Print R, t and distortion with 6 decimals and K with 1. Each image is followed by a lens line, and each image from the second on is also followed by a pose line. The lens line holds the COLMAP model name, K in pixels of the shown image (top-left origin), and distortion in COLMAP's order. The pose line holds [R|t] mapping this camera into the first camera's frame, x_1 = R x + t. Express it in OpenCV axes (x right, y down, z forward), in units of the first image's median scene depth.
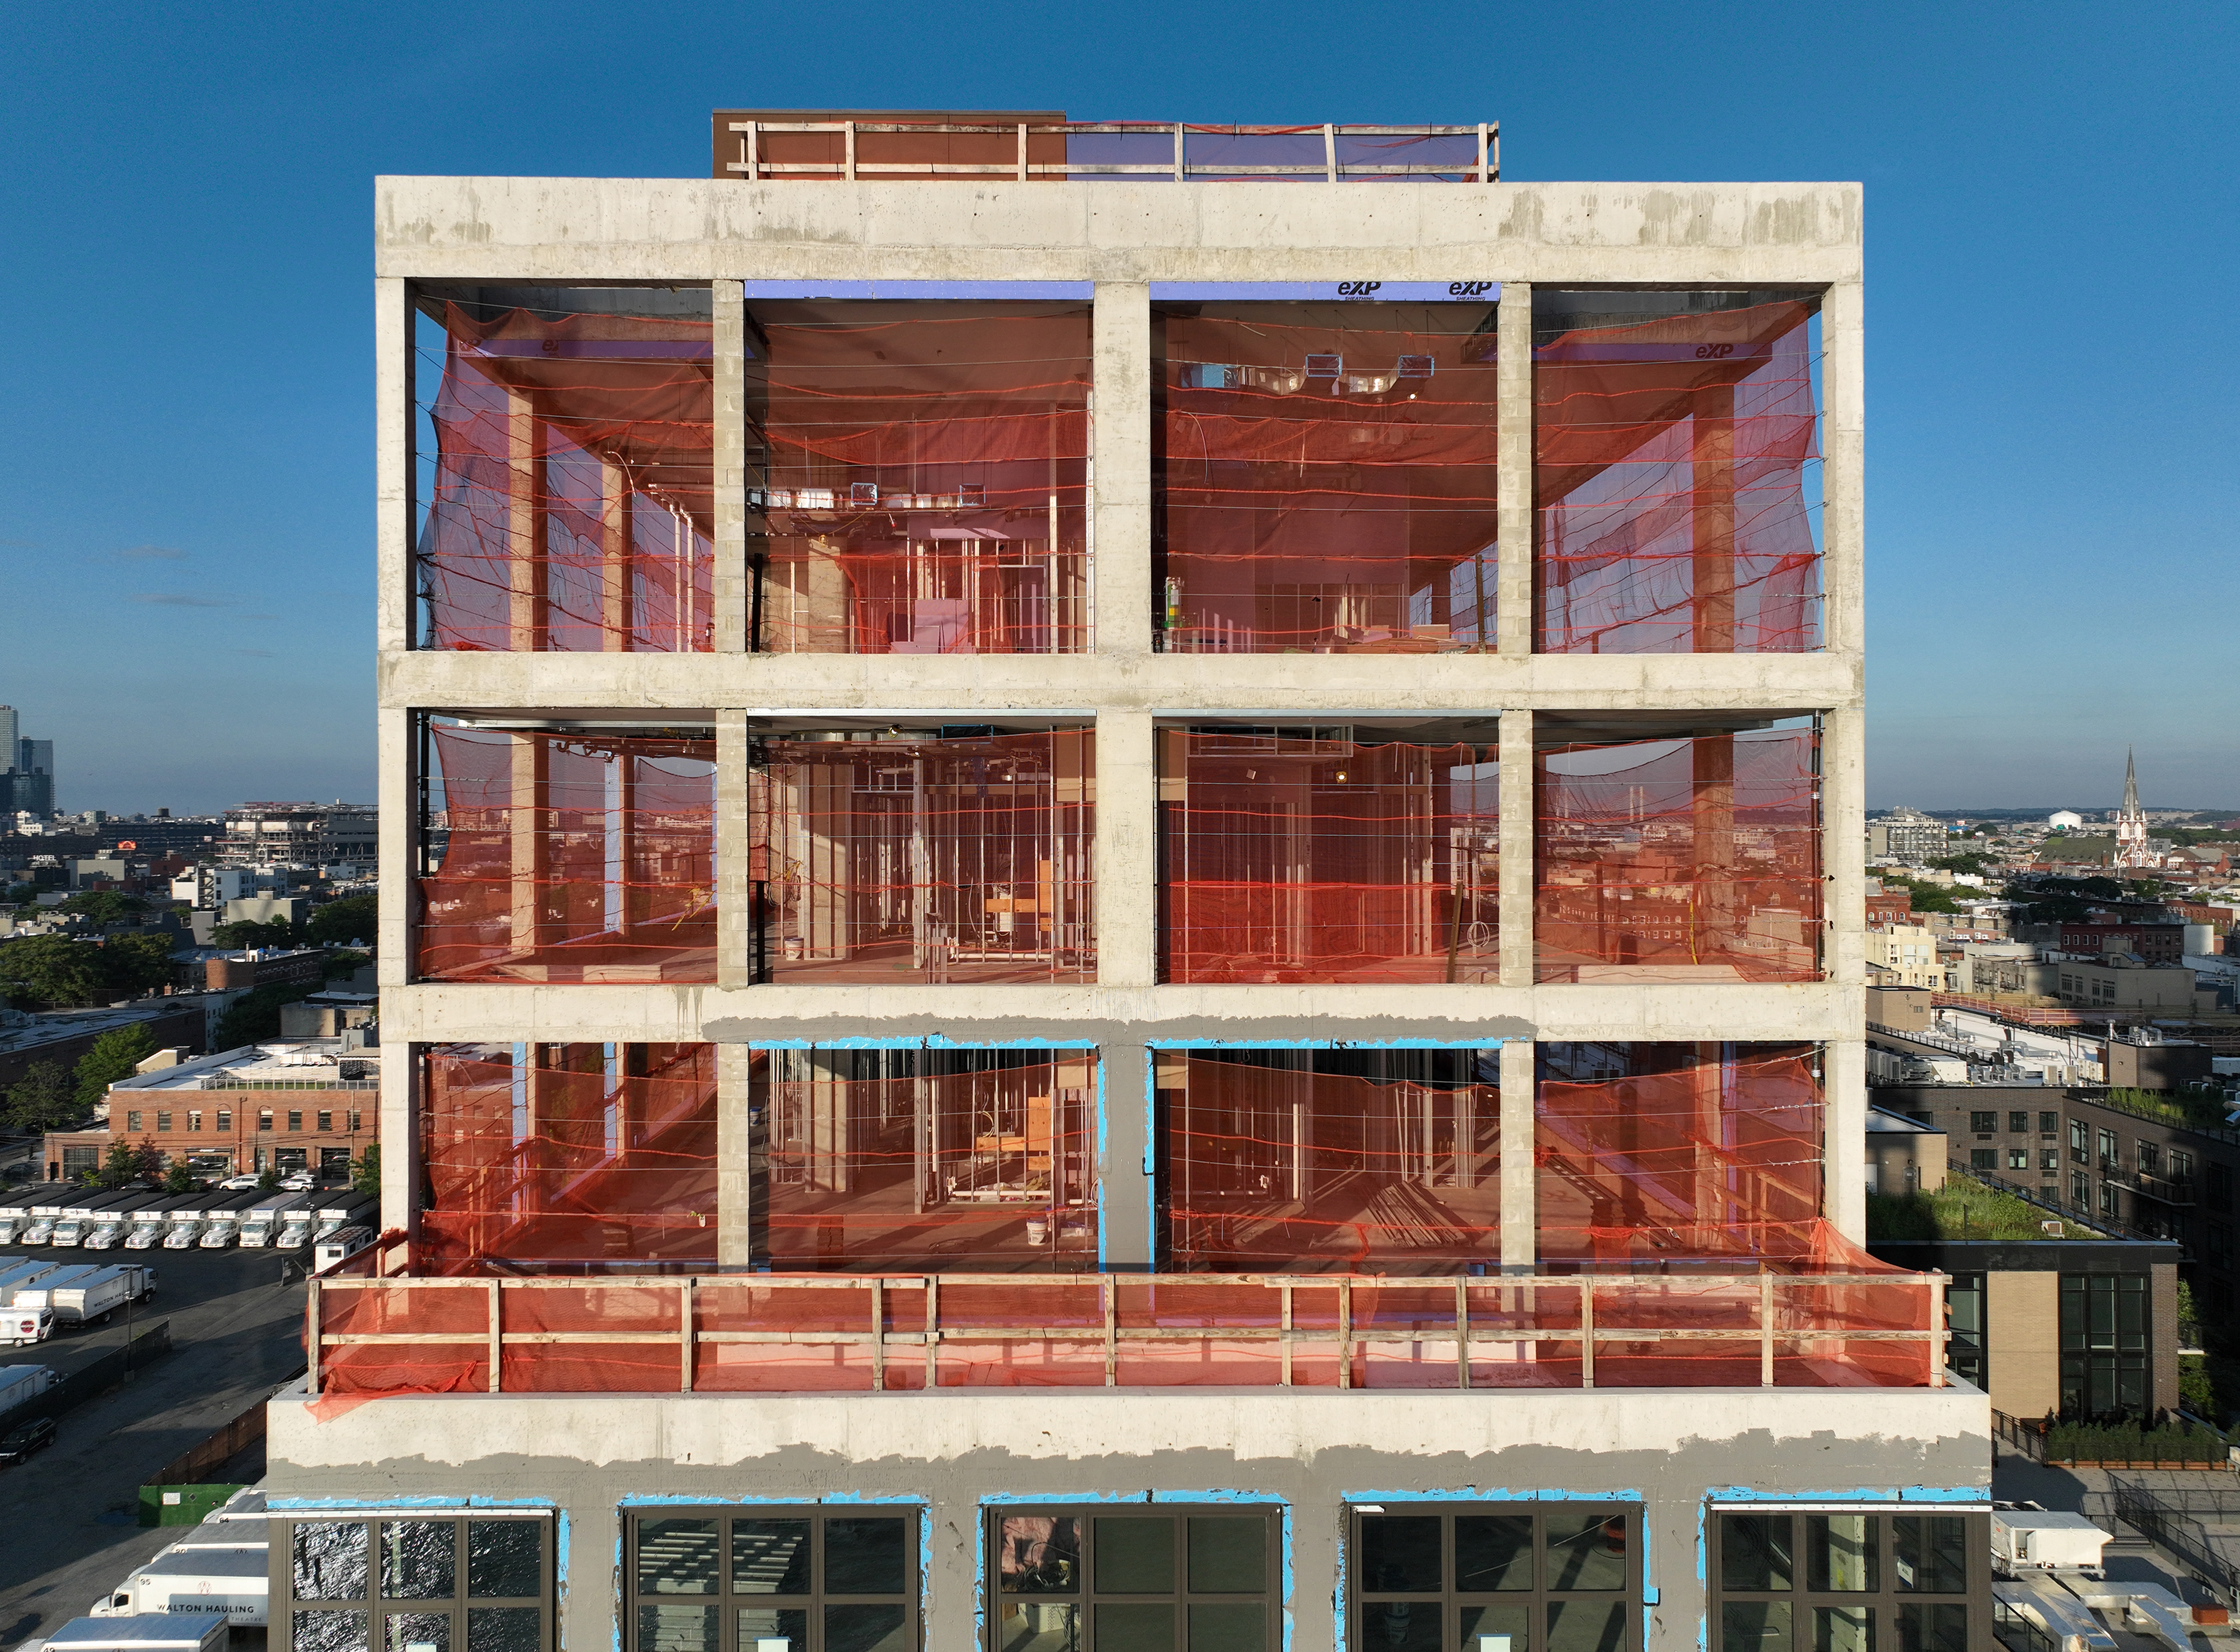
lens RADIAL K [[1571.9, 0, 1129.1], [0, 1571.9, 829.8], [0, 0, 1]] dist [-0.002115, 0.018892]
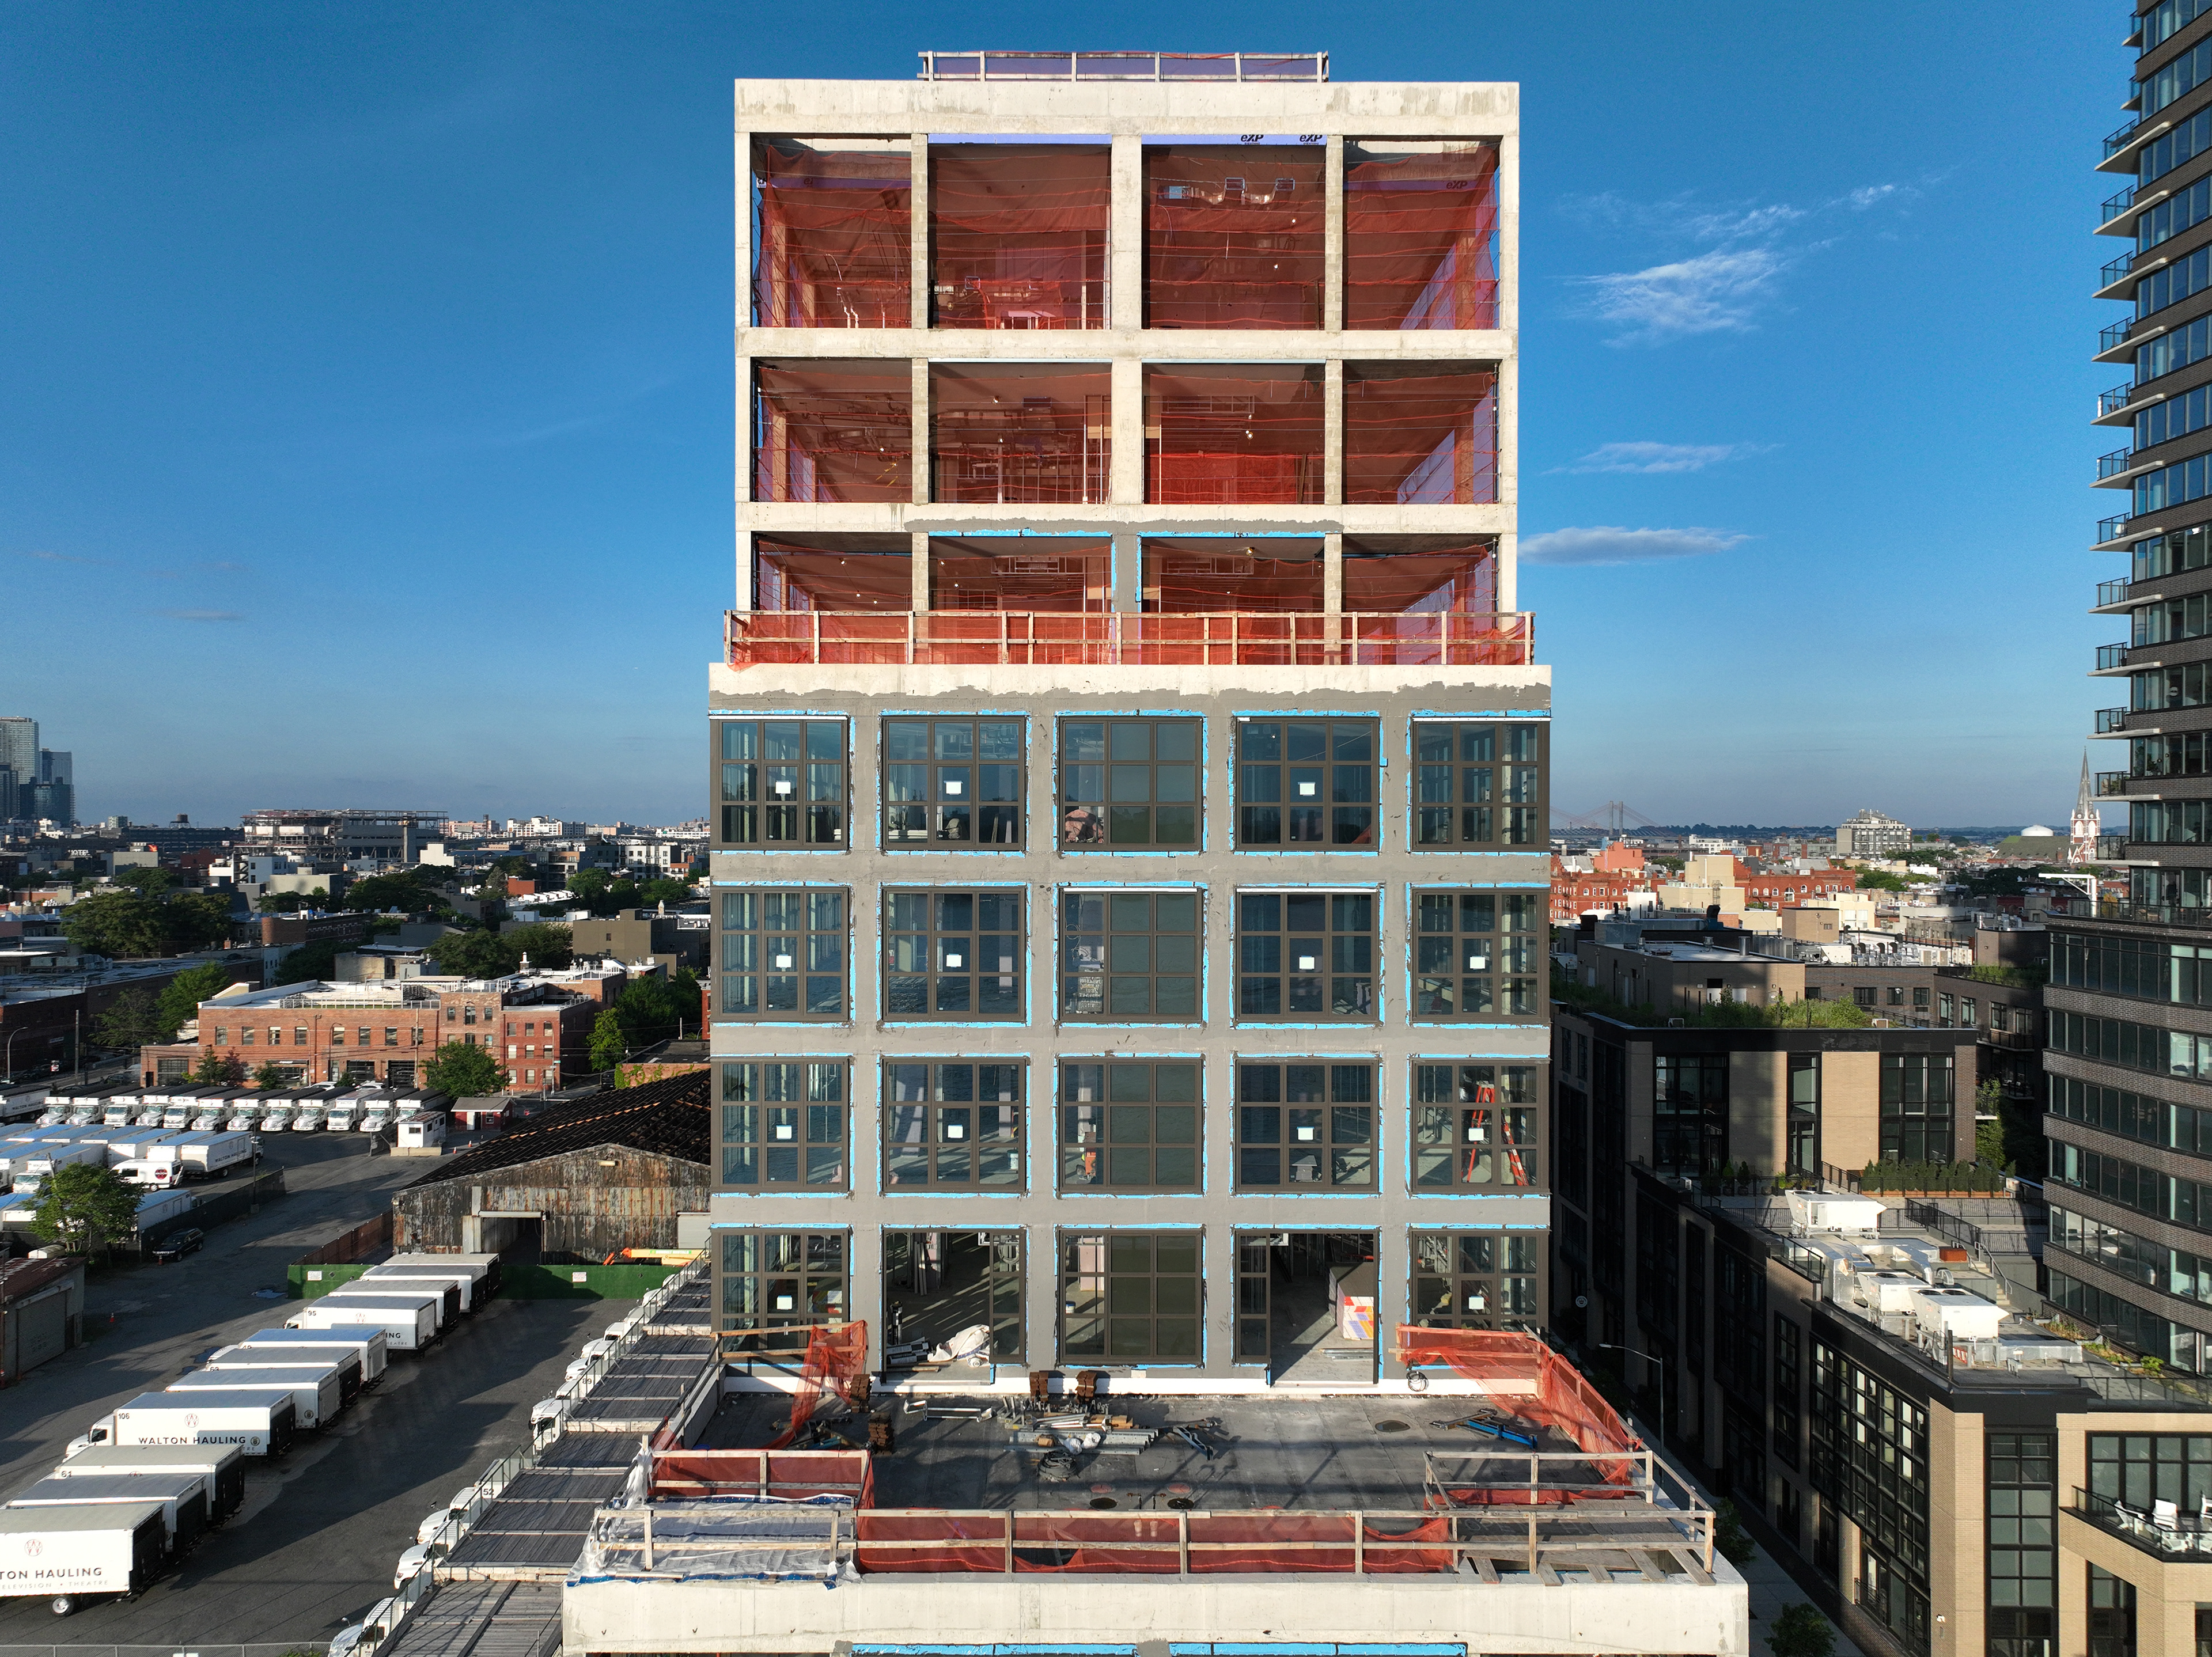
lens RADIAL K [[1552.1, 0, 1100.2], [0, 1552.1, 841.4], [0, 0, 1]] dist [-0.002115, 0.018892]
pose [[0.999918, 0.005506, -0.011583, -0.009757], [-0.005574, 0.999967, -0.005888, 0.490803], [0.011551, 0.005952, 0.999916, -0.827041]]
